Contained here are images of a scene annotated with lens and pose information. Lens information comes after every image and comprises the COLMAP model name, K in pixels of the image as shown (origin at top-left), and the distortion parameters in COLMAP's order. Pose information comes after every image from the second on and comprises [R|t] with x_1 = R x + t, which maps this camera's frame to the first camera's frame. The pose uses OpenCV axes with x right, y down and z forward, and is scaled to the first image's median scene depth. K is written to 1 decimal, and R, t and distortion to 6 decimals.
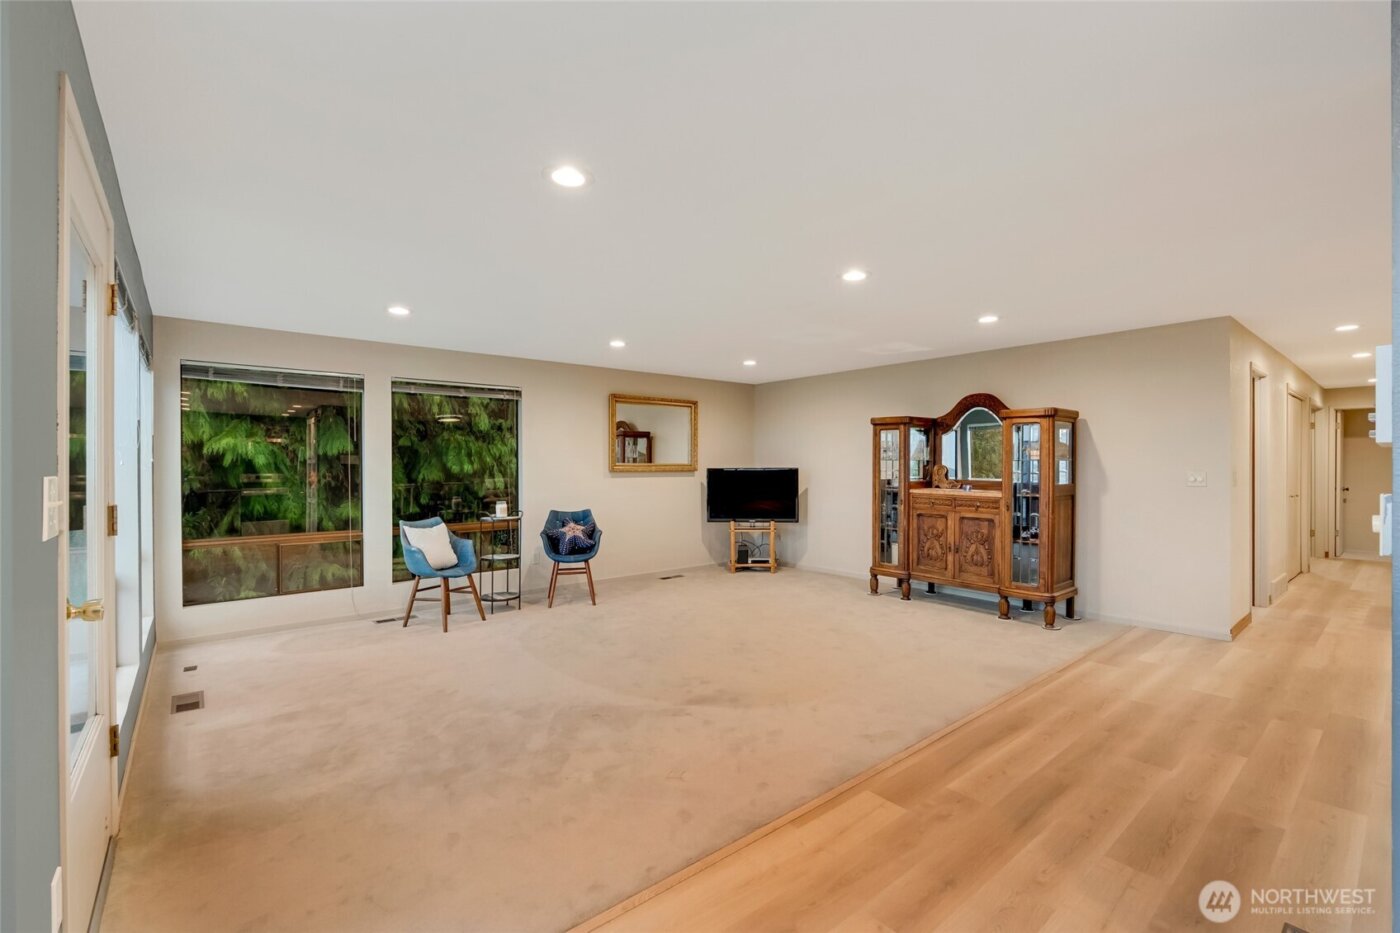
lens RADIAL K [[617.2, 0, 700.0], [0, 617.2, 466.5], [0, 0, 1]] dist [-0.001264, -0.000114]
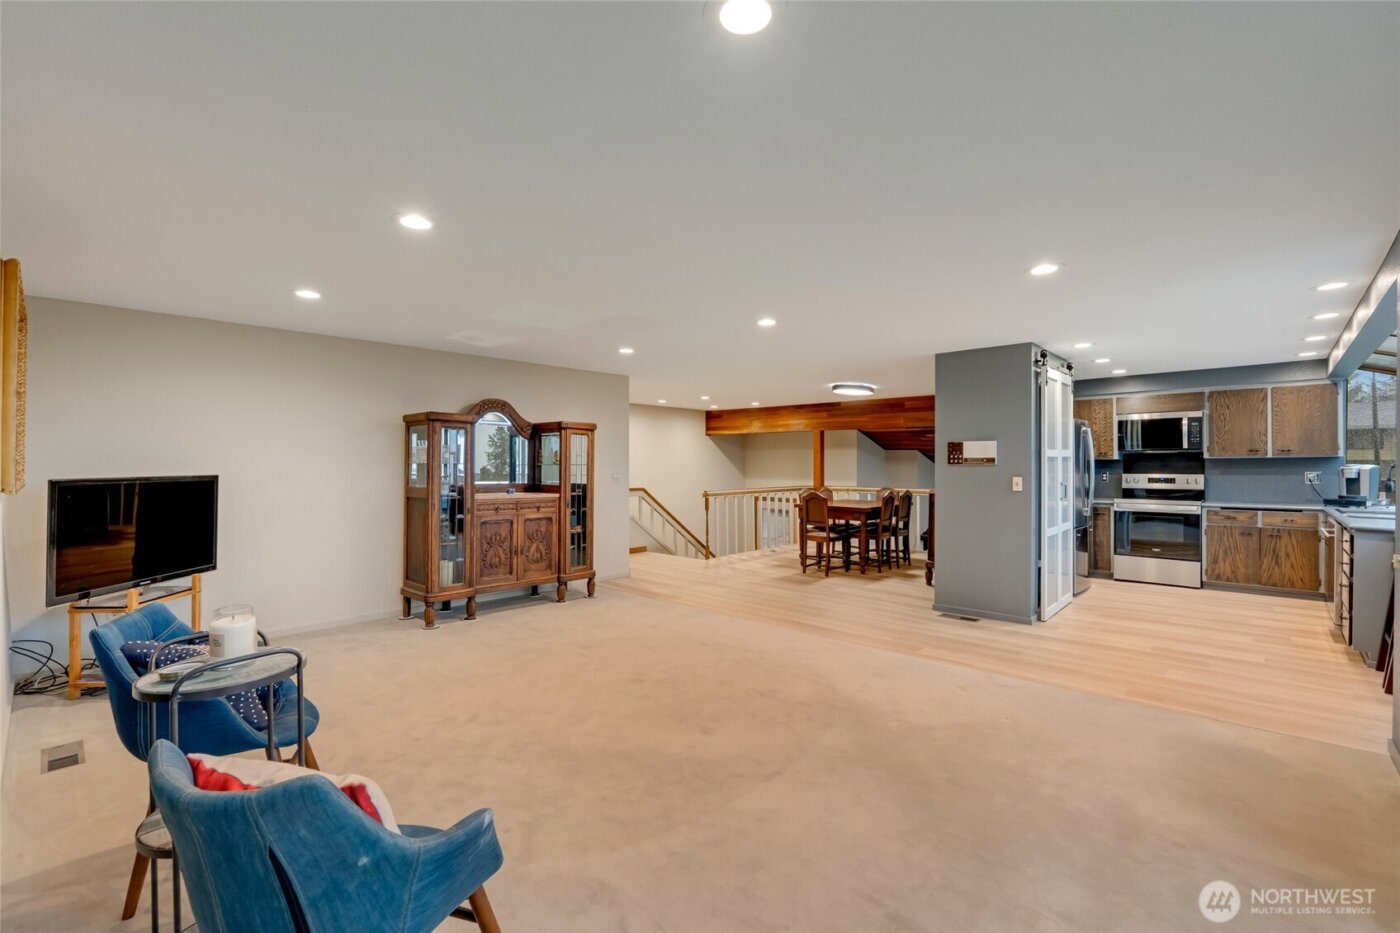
lens RADIAL K [[617.2, 0, 700.0], [0, 617.2, 466.5], [0, 0, 1]] dist [-0.001264, -0.000114]
pose [[-0.126636, -0.000167, 0.991949, -0.622119], [0.004829, 0.999988, 0.000785, -0.006048], [-0.991937, 0.004890, -0.126634, 0.809762]]
